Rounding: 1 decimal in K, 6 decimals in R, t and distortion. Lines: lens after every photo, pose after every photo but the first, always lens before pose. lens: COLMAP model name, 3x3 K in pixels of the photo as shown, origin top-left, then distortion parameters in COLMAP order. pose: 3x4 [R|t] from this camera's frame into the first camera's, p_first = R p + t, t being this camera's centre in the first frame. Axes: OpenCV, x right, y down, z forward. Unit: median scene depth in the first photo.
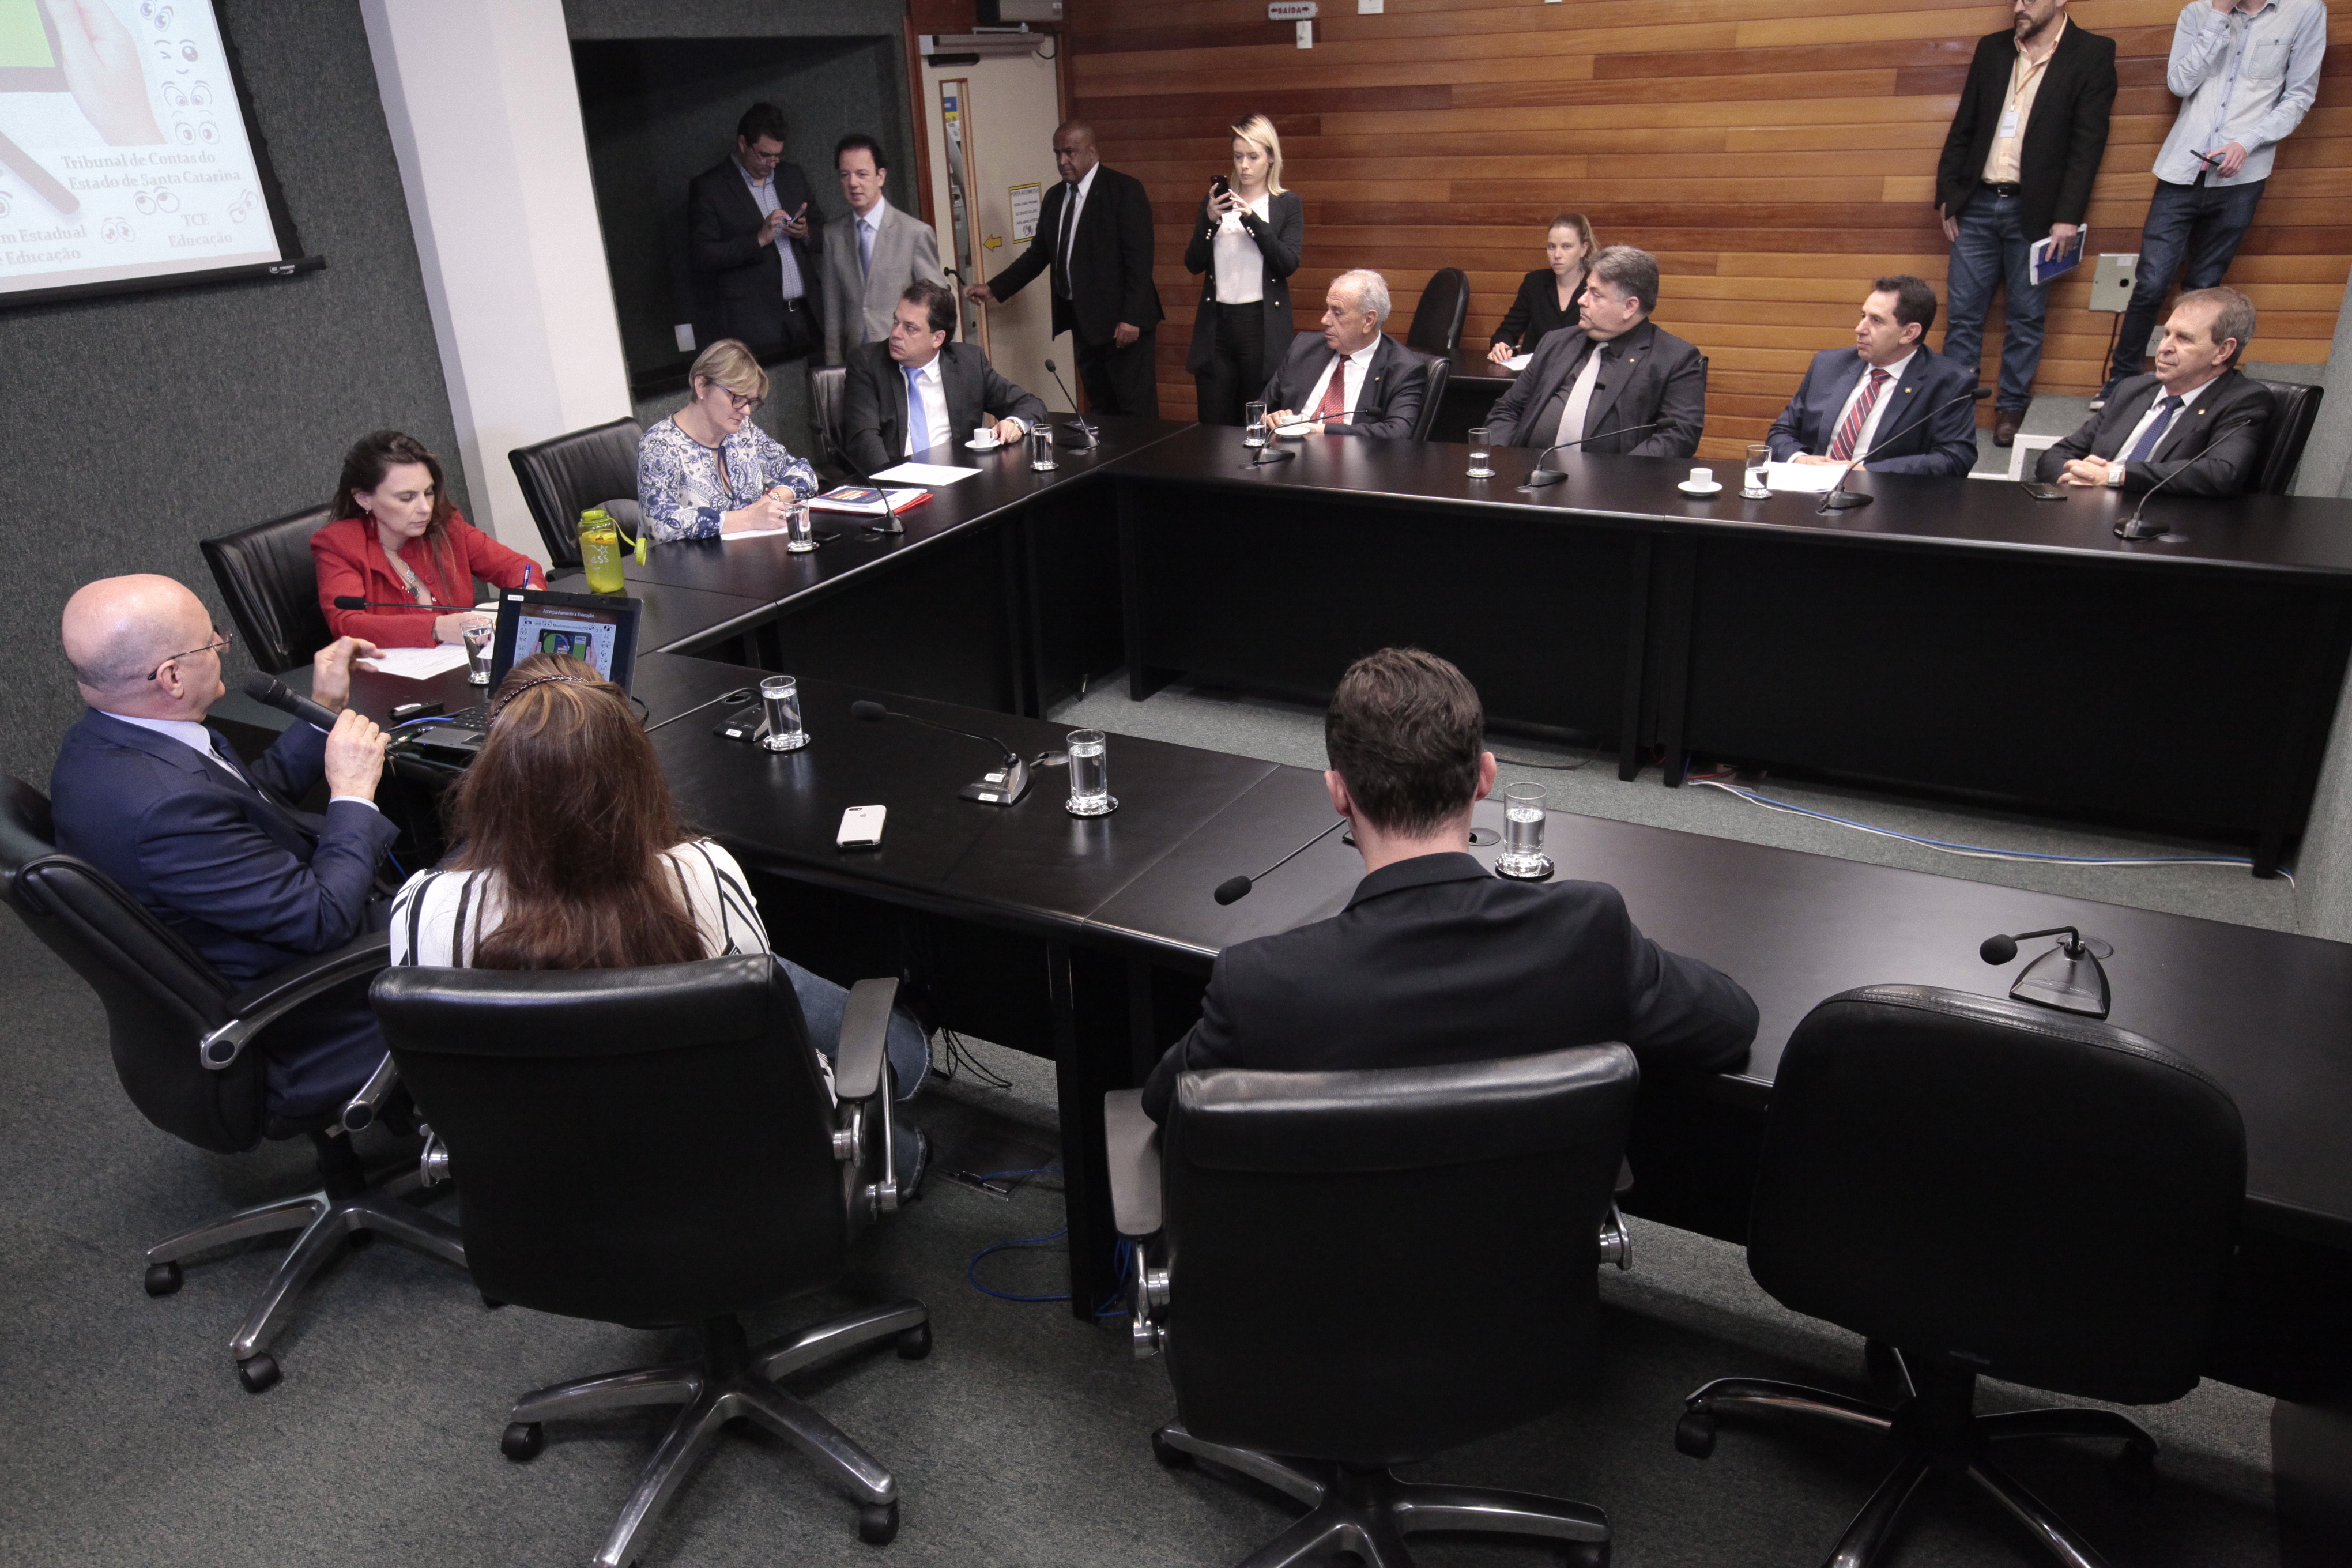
lens RADIAL K [[1693.9, 0, 1178.4], [0, 1693.9, 762.8], [0, 0, 1]] dist [0.000400, 0.041351]
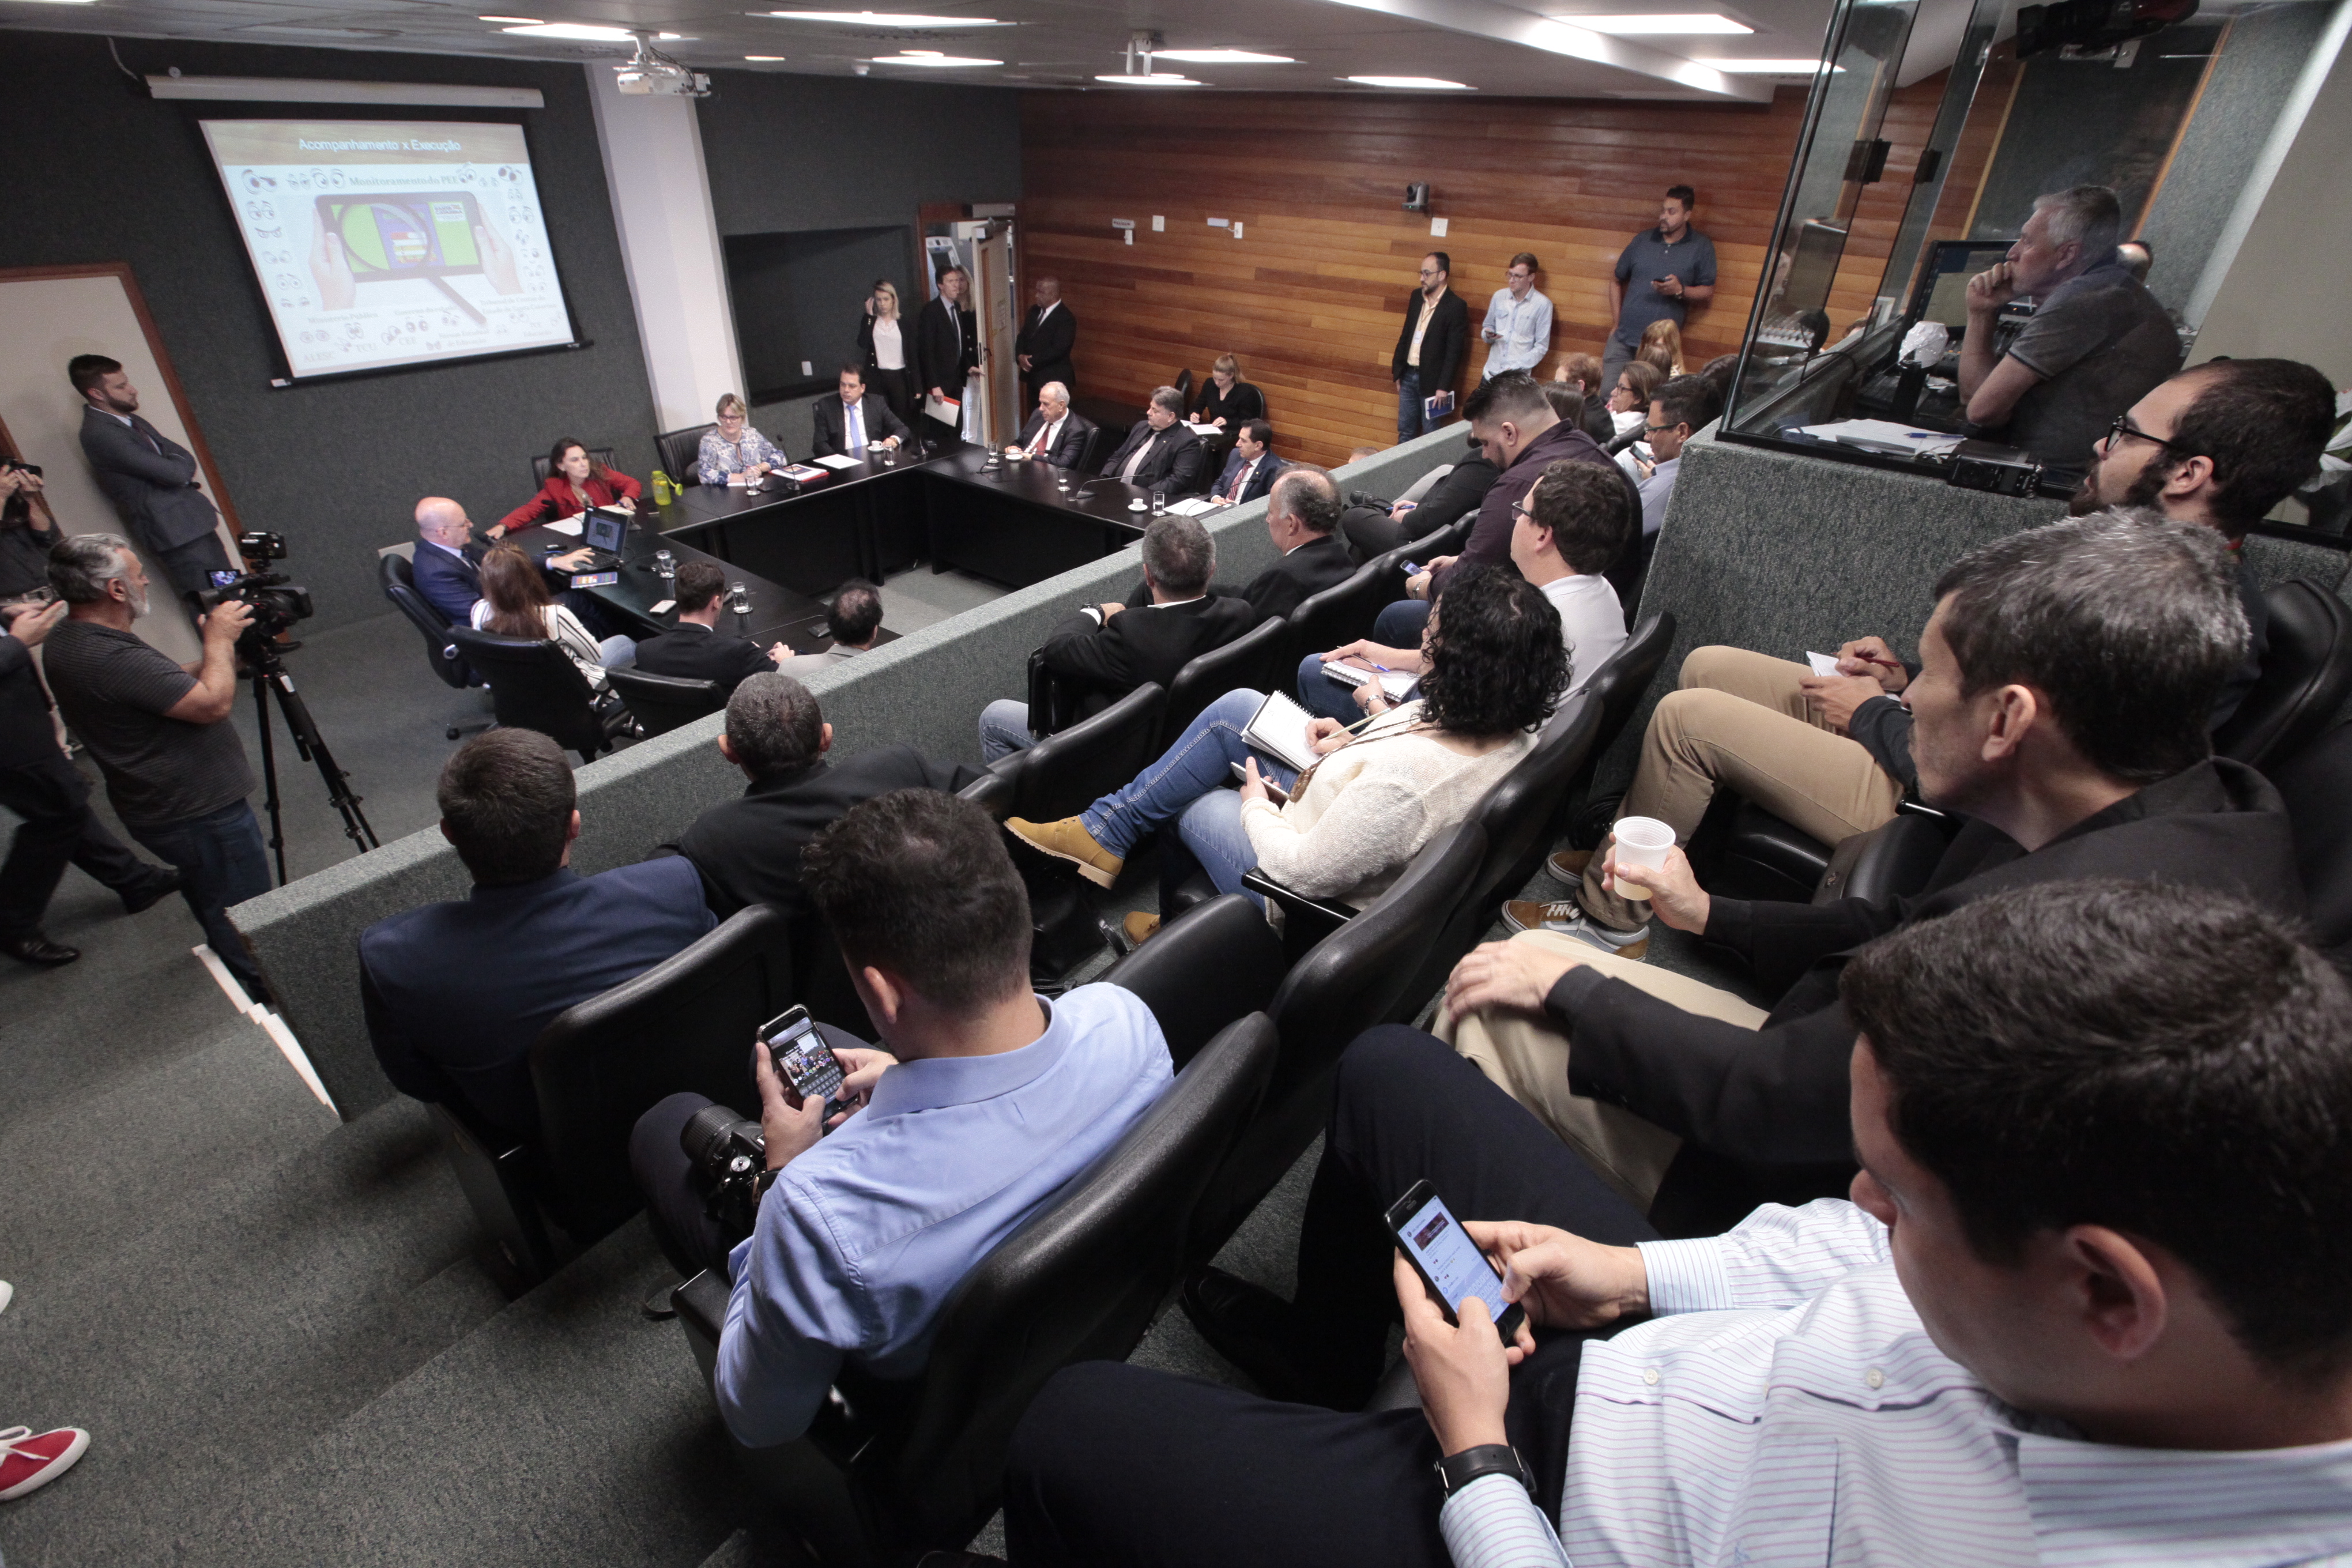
lens RADIAL K [[1067.8, 0, 1171.0], [0, 1067.8, 752.3], [0, 0, 1]] dist [-0.033595, 0.008178]
pose [[0.986804, 0.135008, -0.089388, 0.422816], [-0.121662, 0.982524, 0.140870, -0.040522], [0.106844, -0.128136, 0.985985, -0.351498]]
